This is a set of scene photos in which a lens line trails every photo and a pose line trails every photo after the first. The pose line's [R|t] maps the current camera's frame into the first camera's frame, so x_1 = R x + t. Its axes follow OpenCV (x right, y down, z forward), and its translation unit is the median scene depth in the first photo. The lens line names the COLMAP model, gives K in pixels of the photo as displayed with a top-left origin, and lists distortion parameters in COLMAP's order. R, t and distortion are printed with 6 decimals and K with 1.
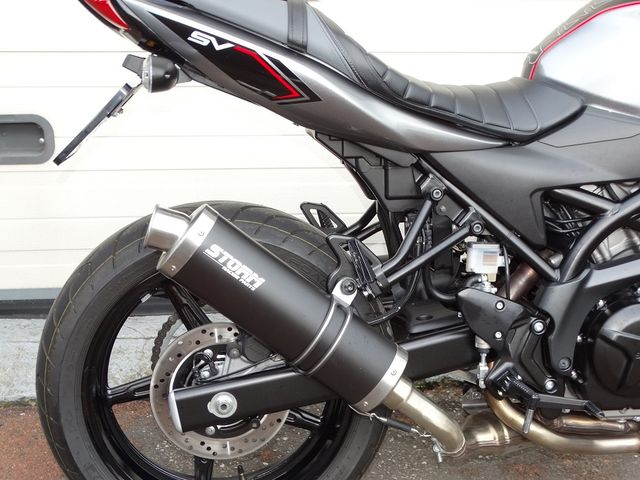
lens RADIAL K [[892.2, 0, 321.4], [0, 892.2, 232.9], [0, 0, 1]] dist [0.005874, 0.000000]
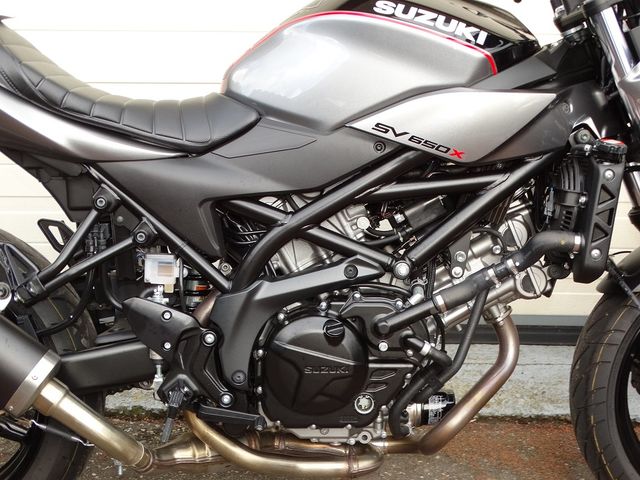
lens RADIAL K [[892.2, 0, 318.3], [0, 892.2, 246.4], [0, 0, 1]] dist [0.005874, 0.000000]
pose [[0.994894, 0.009252, -0.100497, 0.460102], [-0.015006, 0.998281, -0.056656, 0.057318], [0.099800, 0.057875, 0.993323, 0.023288]]
